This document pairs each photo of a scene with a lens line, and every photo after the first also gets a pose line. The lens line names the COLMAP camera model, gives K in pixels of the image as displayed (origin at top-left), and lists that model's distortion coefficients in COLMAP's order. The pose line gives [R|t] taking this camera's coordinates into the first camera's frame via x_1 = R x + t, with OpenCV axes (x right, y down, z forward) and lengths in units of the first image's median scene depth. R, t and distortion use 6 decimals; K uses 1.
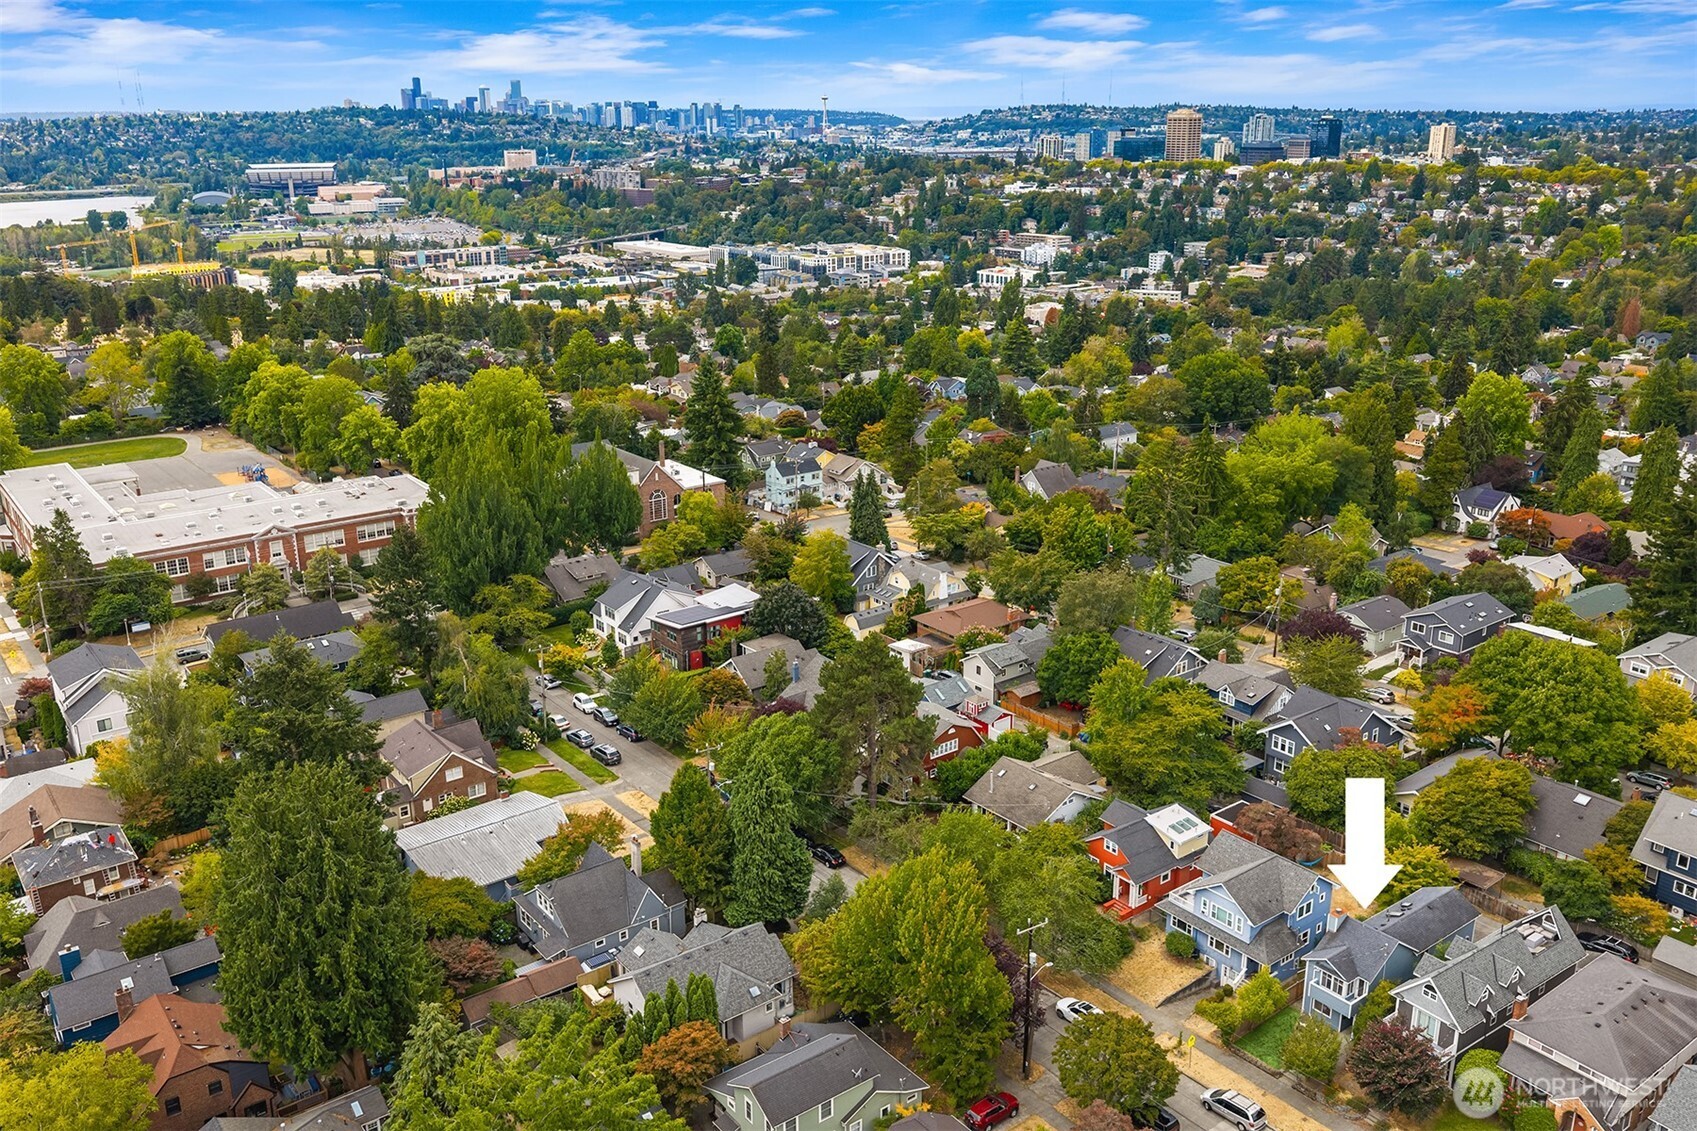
lens RADIAL K [[1421.1, 0, 848.5], [0, 1421.1, 565.5], [0, 0, 1]] dist [0.009884, -0.006678]
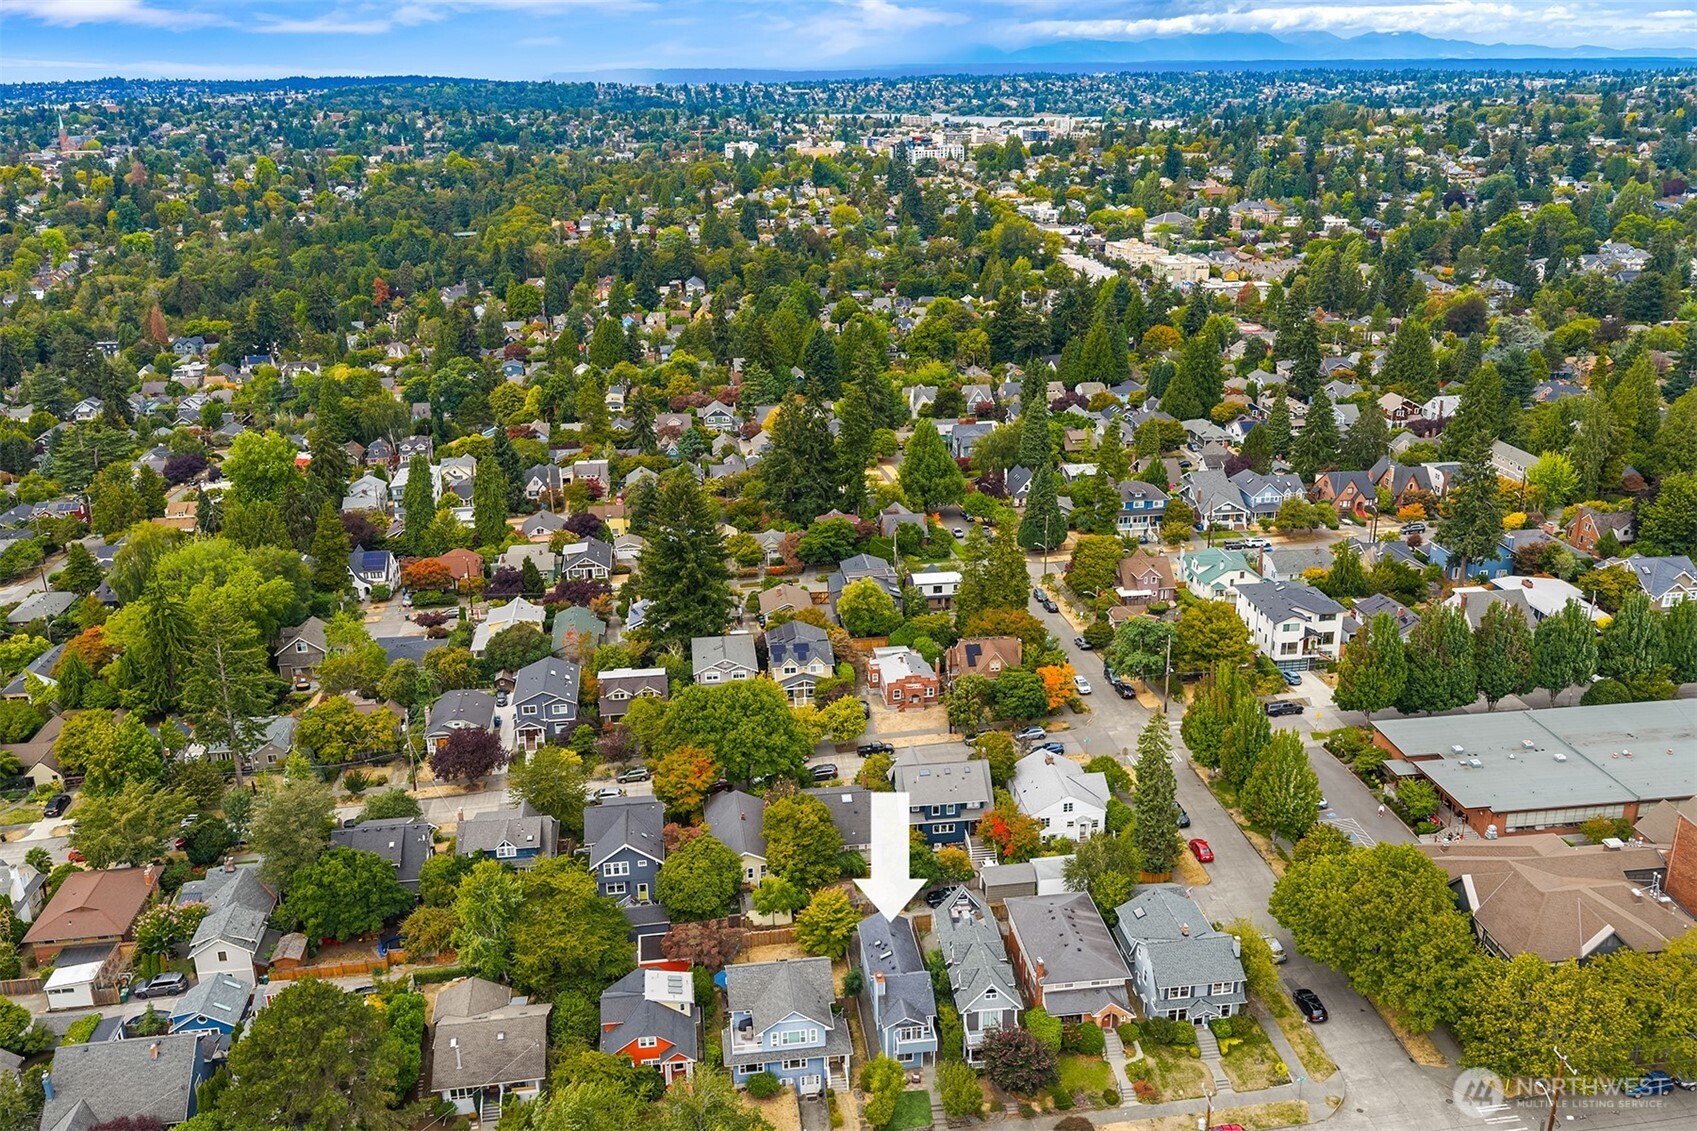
lens RADIAL K [[1421.1, 0, 848.5], [0, 1421.1, 565.5], [0, 0, 1]] dist [0.009884, -0.006678]
pose [[0.494208, -0.288695, 0.820009, -0.336630], [0.272810, 0.947104, 0.169022, -0.179510], [-0.825429, 0.140175, 0.546825, 0.207226]]
